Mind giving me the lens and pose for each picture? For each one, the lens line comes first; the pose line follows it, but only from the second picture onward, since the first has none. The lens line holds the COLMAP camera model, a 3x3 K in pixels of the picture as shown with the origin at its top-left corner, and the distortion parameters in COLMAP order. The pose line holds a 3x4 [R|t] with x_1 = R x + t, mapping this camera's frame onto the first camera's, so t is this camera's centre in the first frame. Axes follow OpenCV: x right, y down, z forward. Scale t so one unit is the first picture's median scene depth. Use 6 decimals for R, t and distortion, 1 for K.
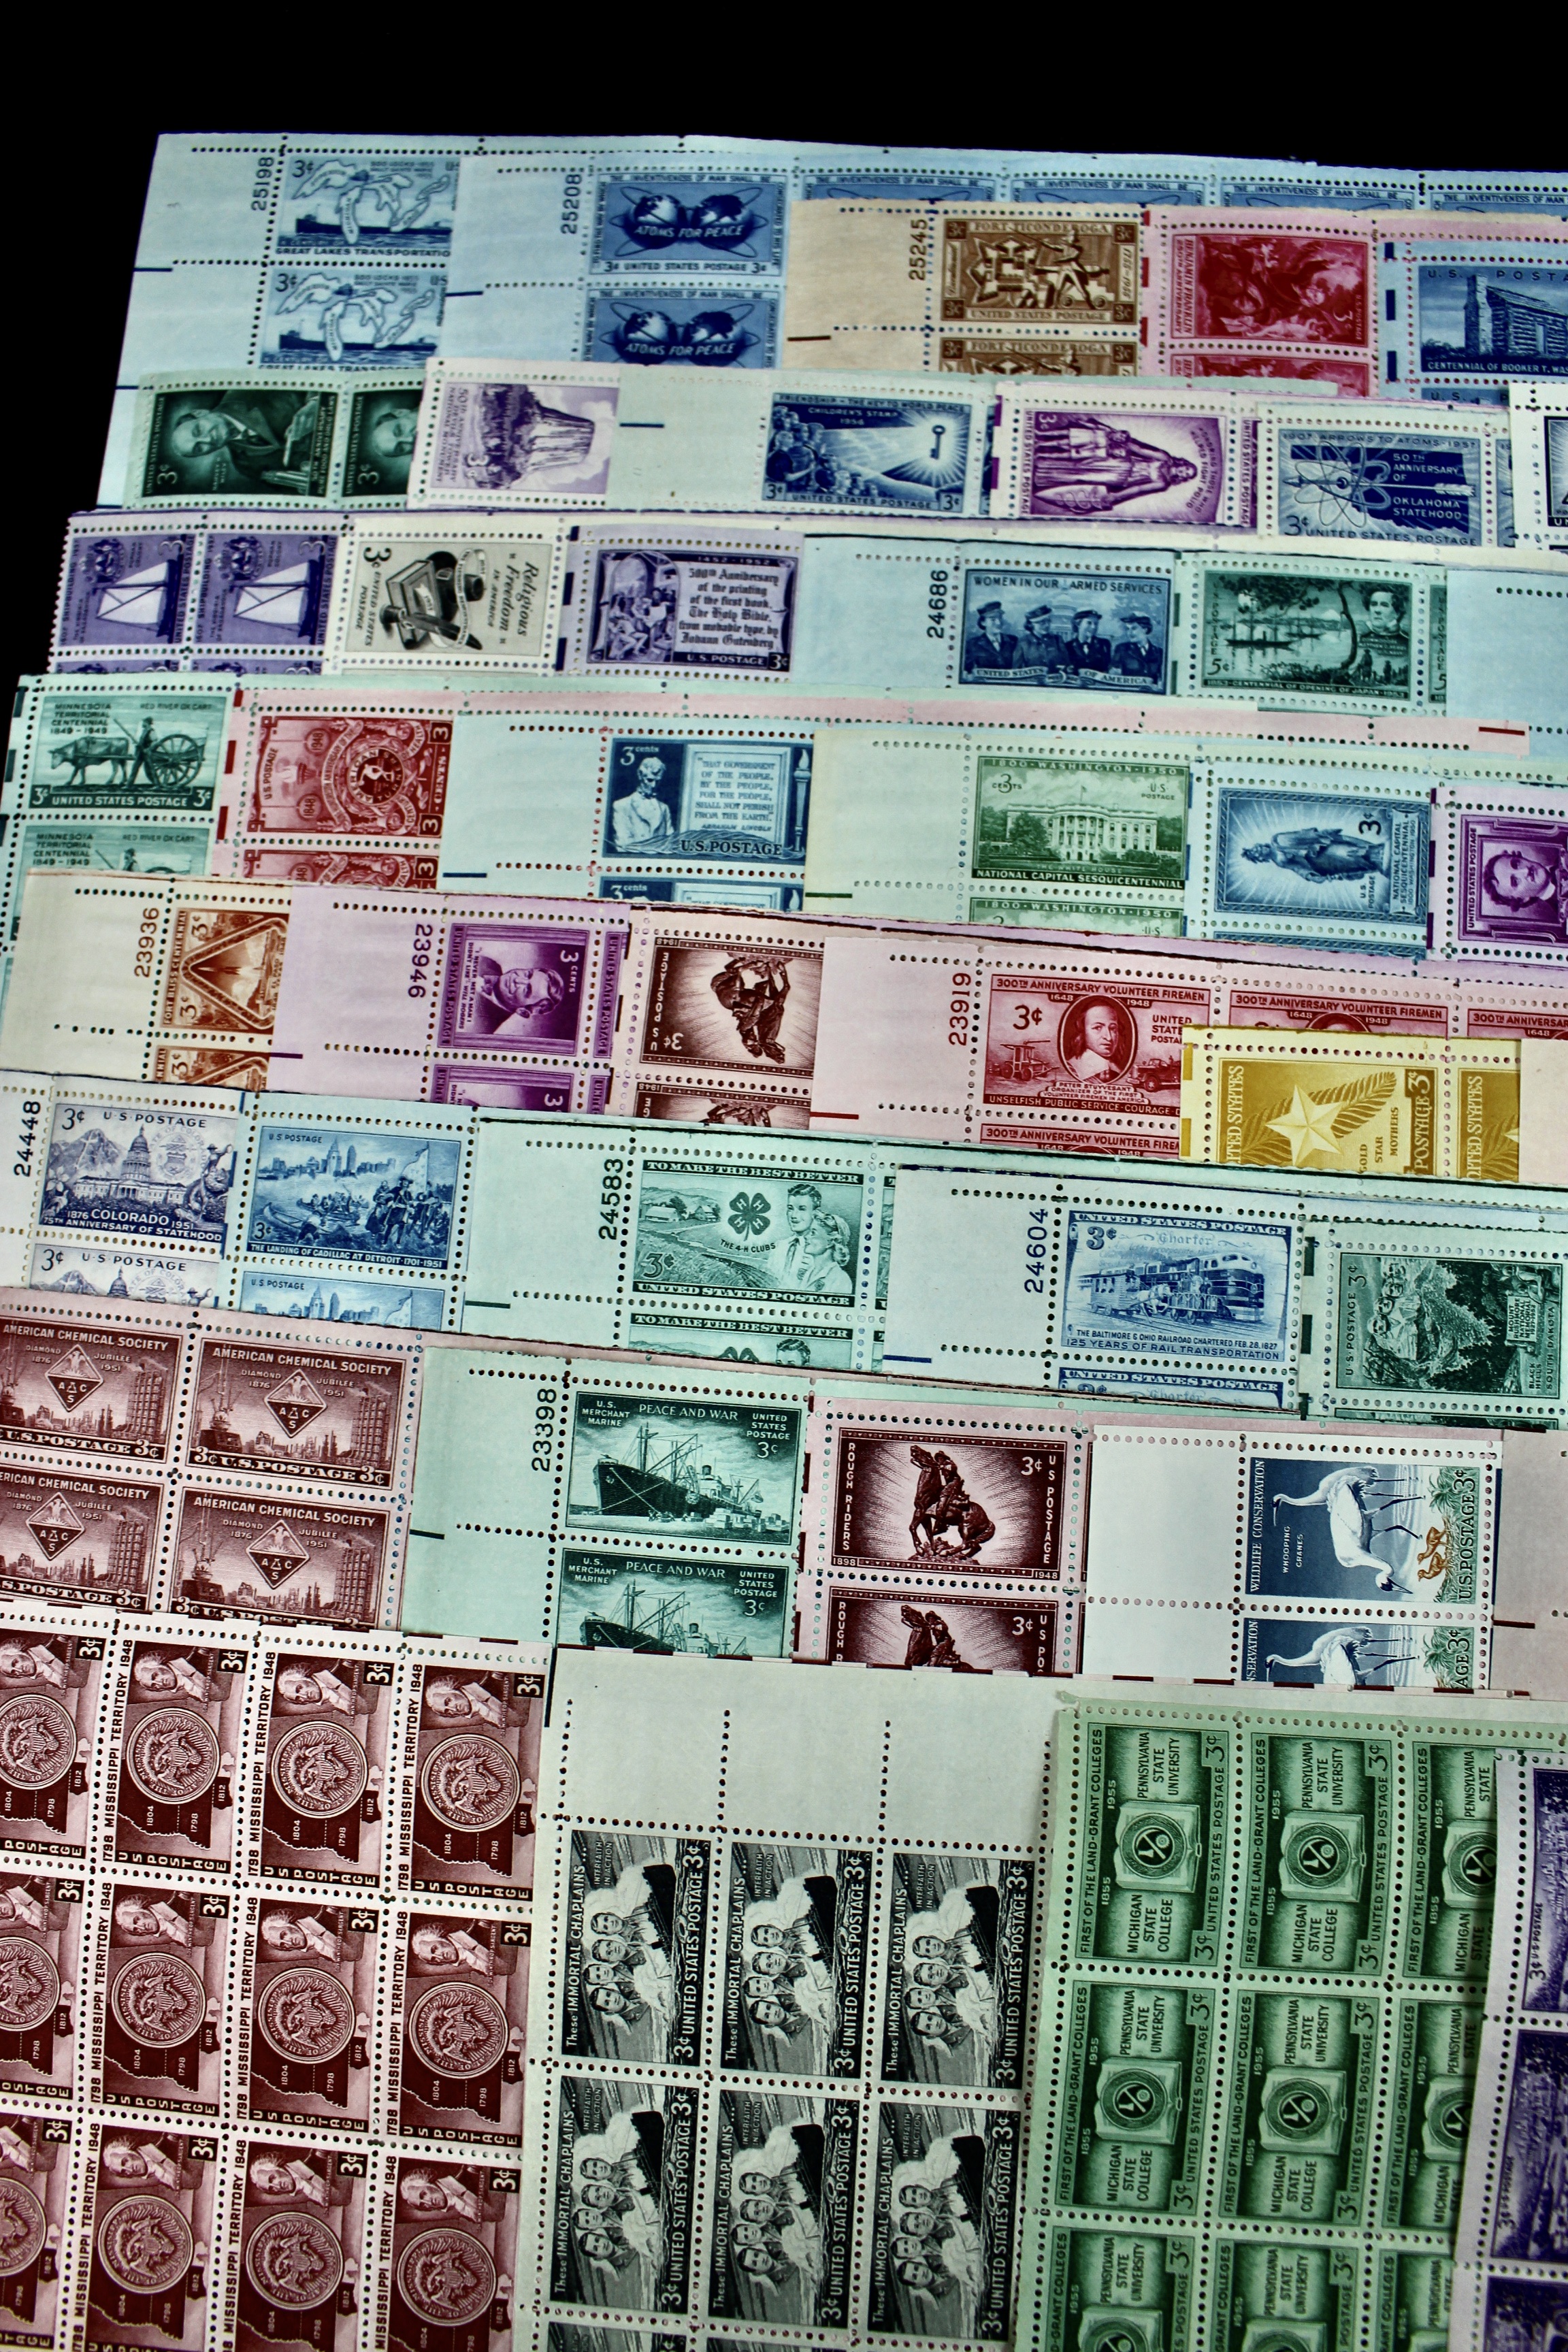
lens RADIAL K [[1975.4, 0, 792.6], [0, 1975.4, 1170.9], [0, 0, 1]] dist [-0.175597, 0.137886]
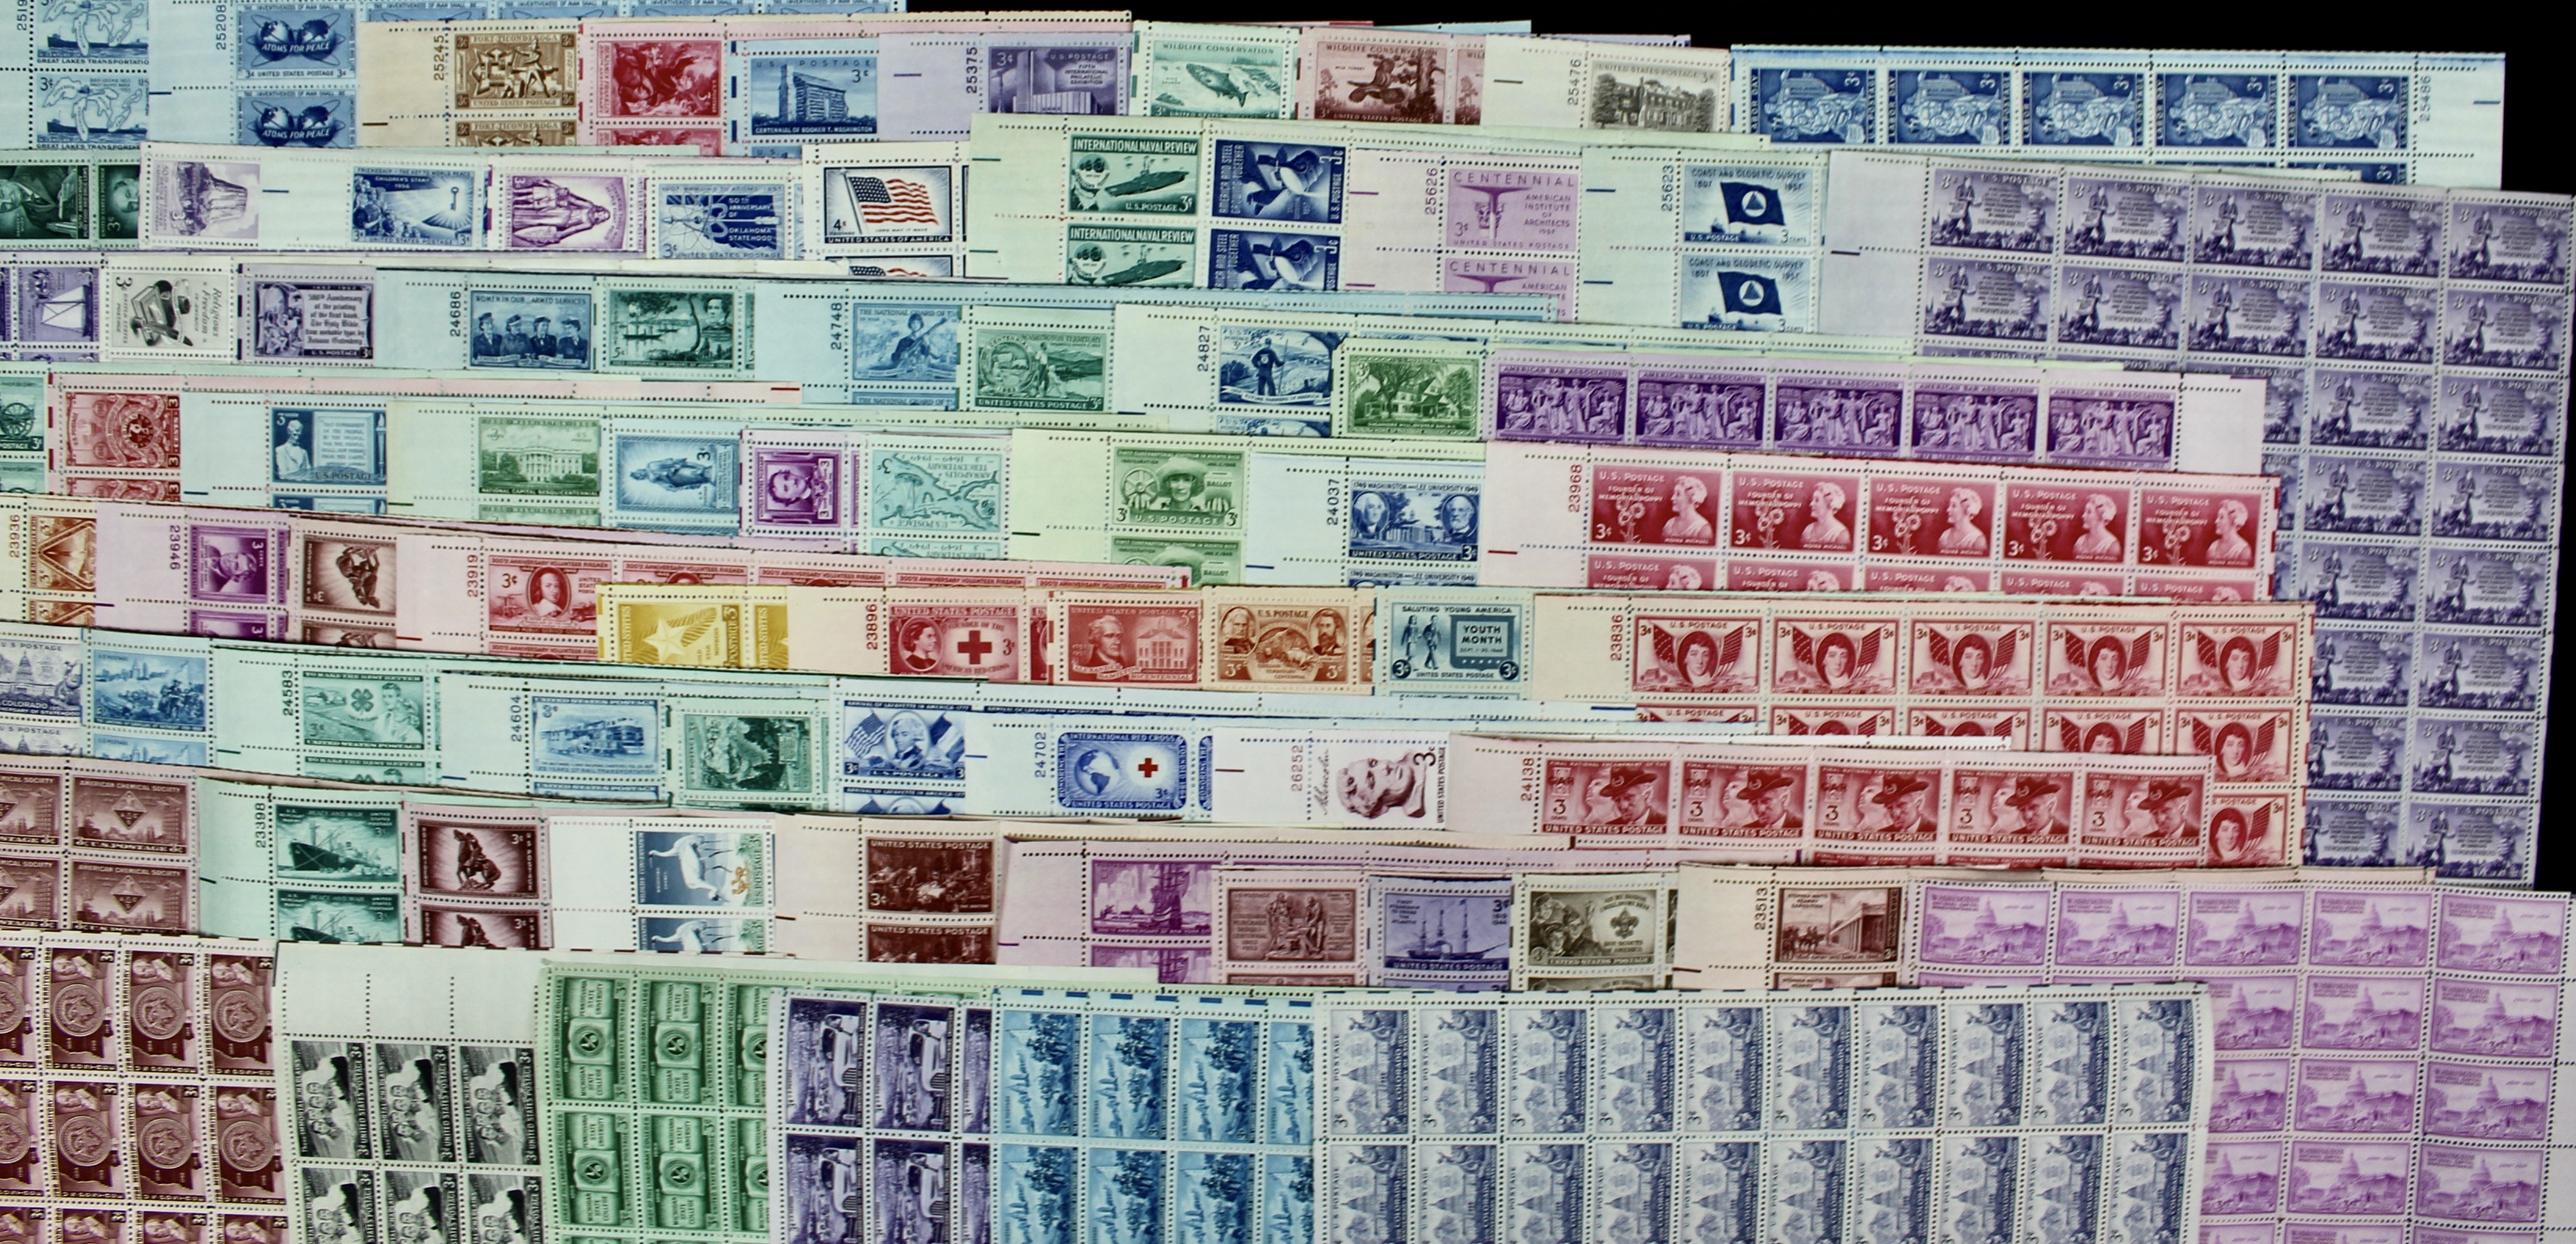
lens RADIAL K [[2194.4, 0, 1320.1], [0, 2194.4, 360.9], [0, 0, 1]] dist [-0.165106, 0.137200]
pose [[0.997239, -0.052422, 0.052594, 0.744037], [0.042198, 0.982850, 0.179512, -0.578555], [-0.061102, -0.176797, 0.982349, -0.864753]]
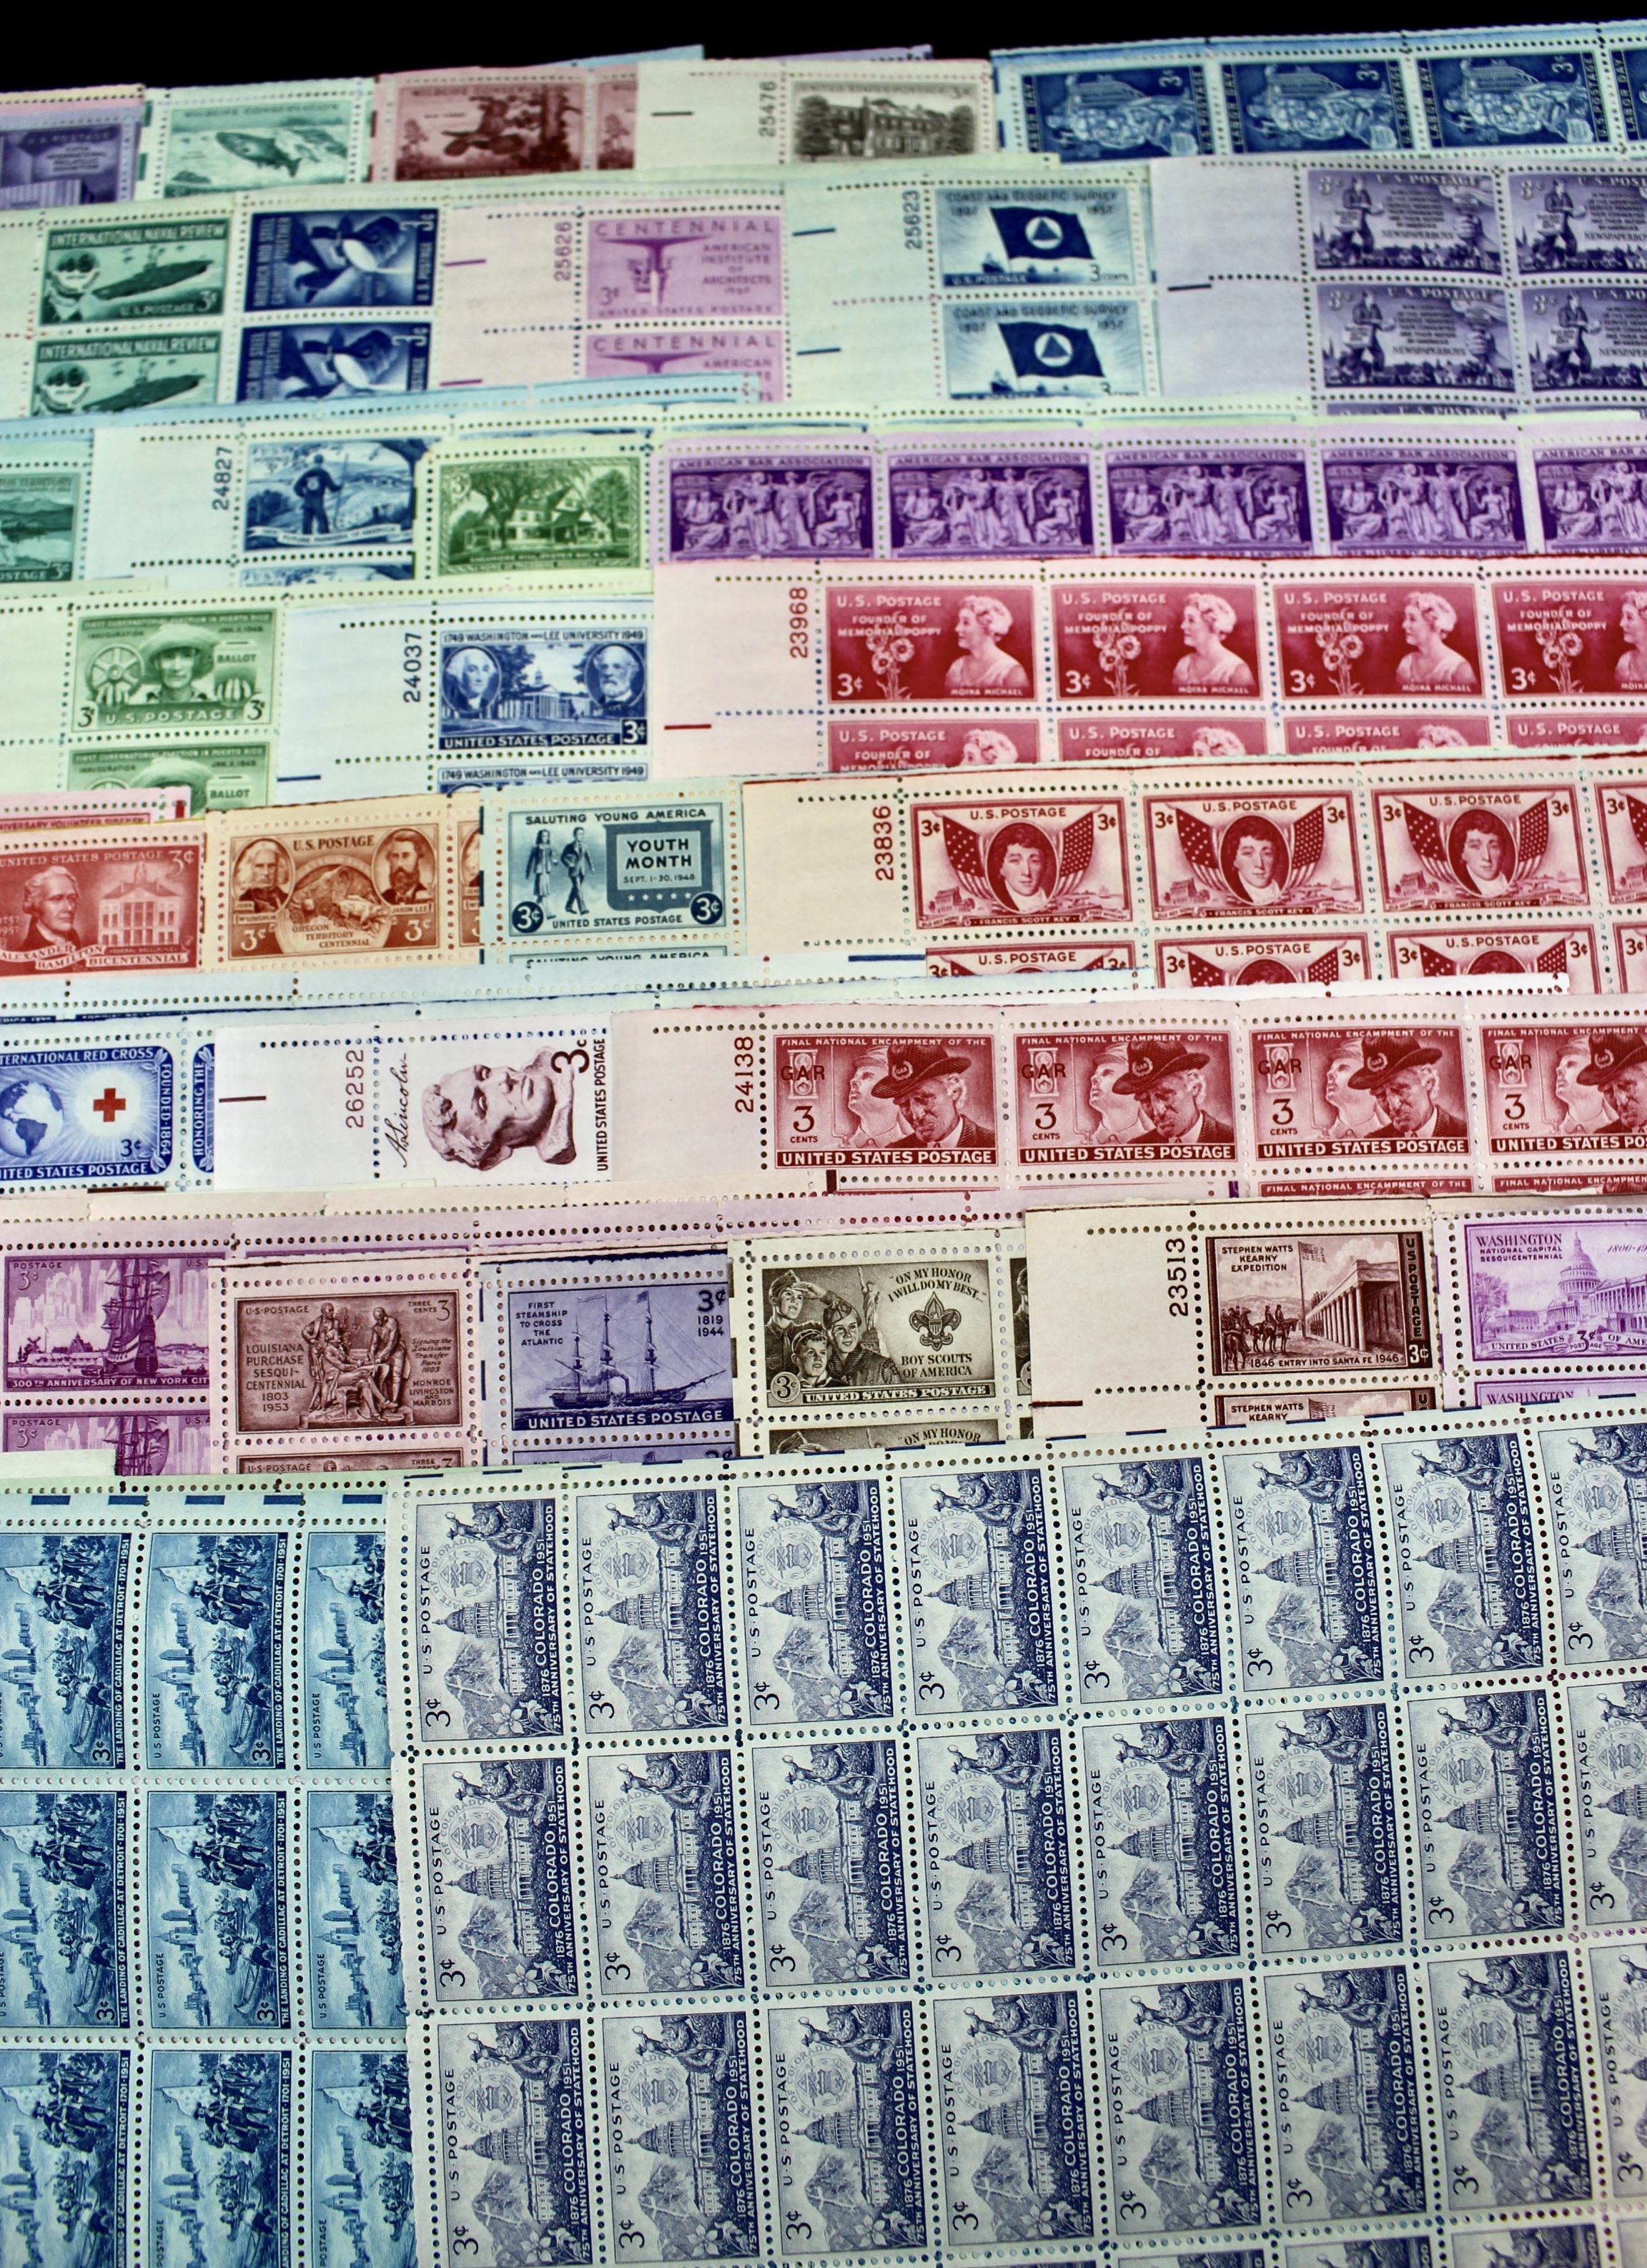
lens RADIAL K [[2033.5, 0, 824.9], [0, 2033.5, 1033.1], [0, 0, 1]] dist [-0.168243, 0.128717]
pose [[0.992654, -0.100057, 0.068019, 0.974593], [0.105202, 0.991480, -0.076814, 0.180128], [-0.059753, 0.083405, 0.994723, -0.107446]]
